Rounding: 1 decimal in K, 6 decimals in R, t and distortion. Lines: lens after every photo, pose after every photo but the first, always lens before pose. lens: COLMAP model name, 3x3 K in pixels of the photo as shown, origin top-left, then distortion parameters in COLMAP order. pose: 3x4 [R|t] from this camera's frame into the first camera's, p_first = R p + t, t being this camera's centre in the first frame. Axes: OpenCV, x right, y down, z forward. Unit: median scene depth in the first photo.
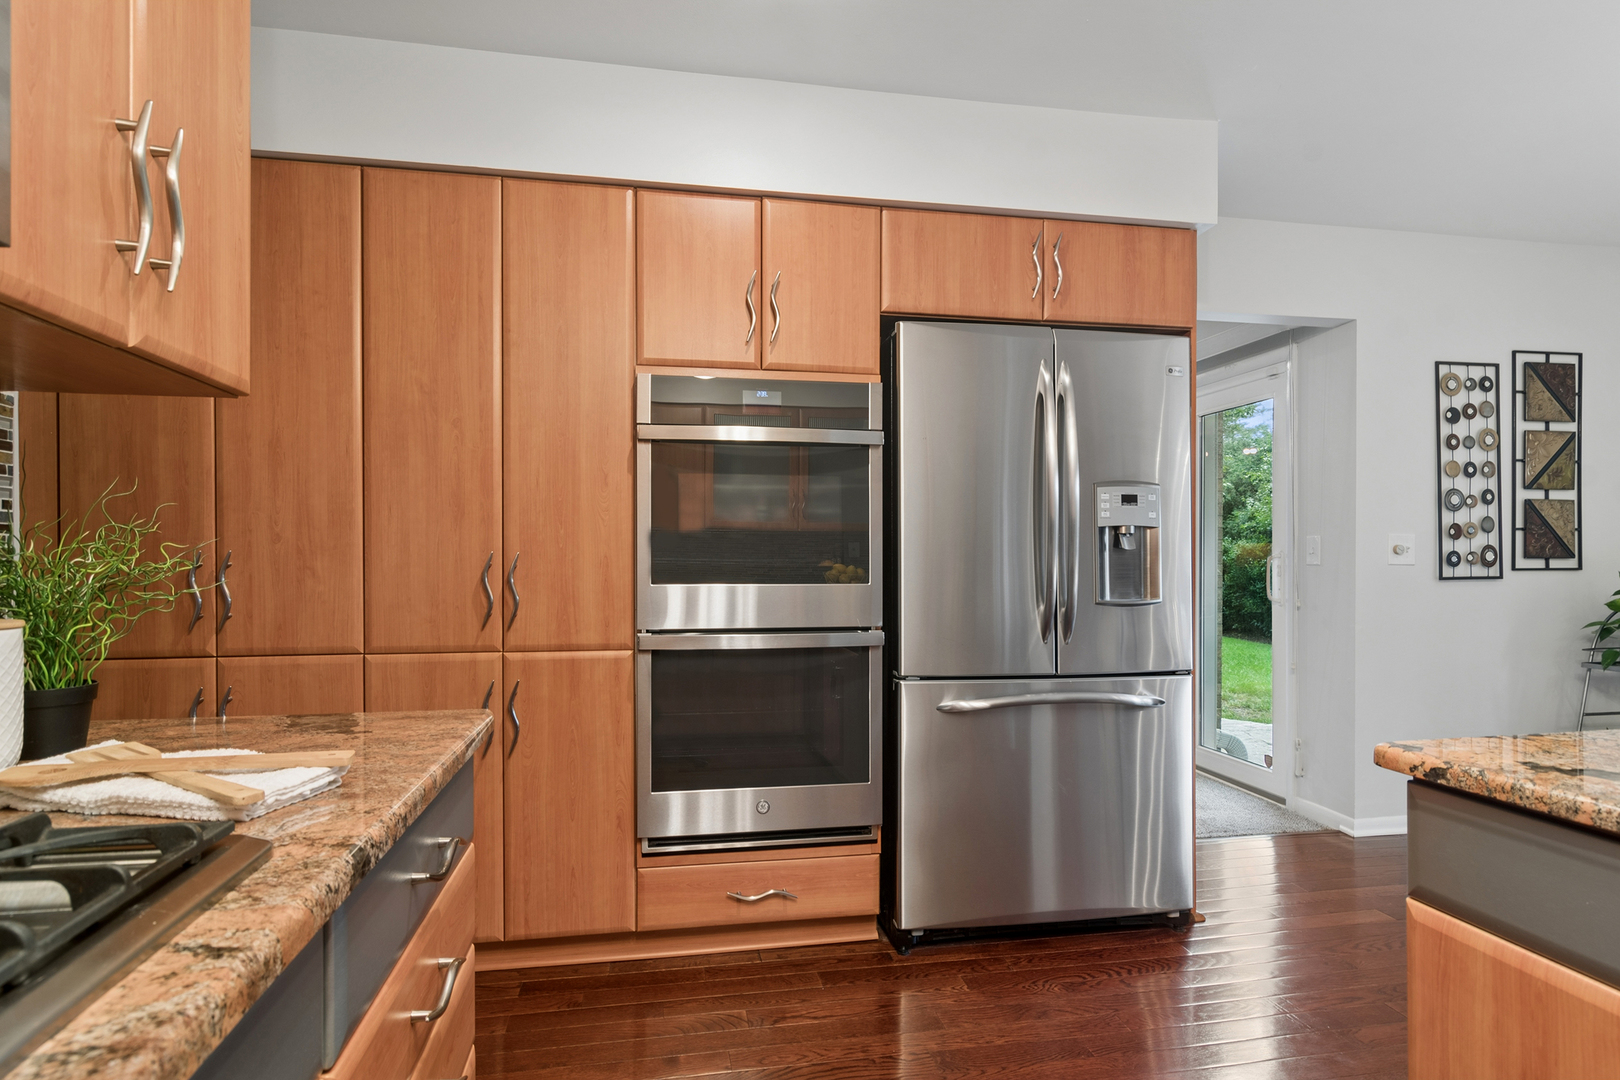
lens RADIAL K [[876.5, 0, 805.6], [0, 876.5, 555.6], [0, 0, 1]] dist [-0.004343, 0.002495]
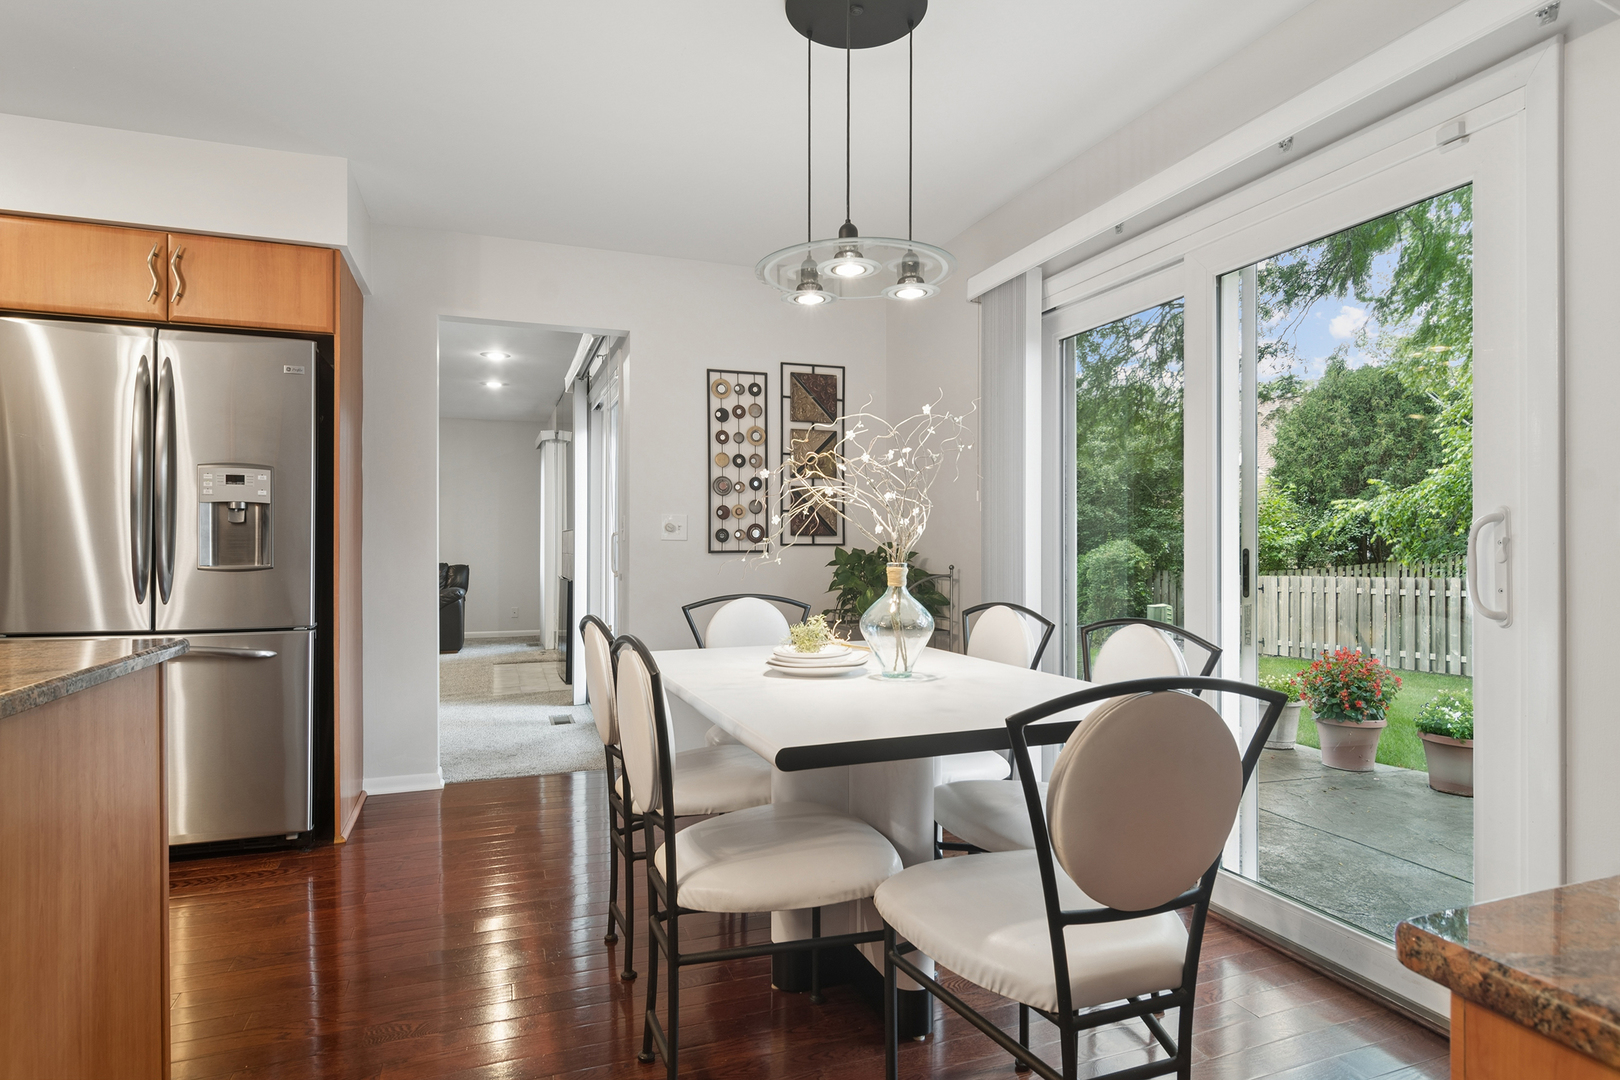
lens RADIAL K [[876.5, 0, 814.1], [0, 876.5, 538.1], [0, 0, 1]] dist [-0.004343, 0.002495]
pose [[0.984389, 0.005564, 0.175921, 0.650016], [-0.005648, 0.999984, -0.000027, 0.006778], [-0.175918, -0.000967, 0.984404, -0.194416]]
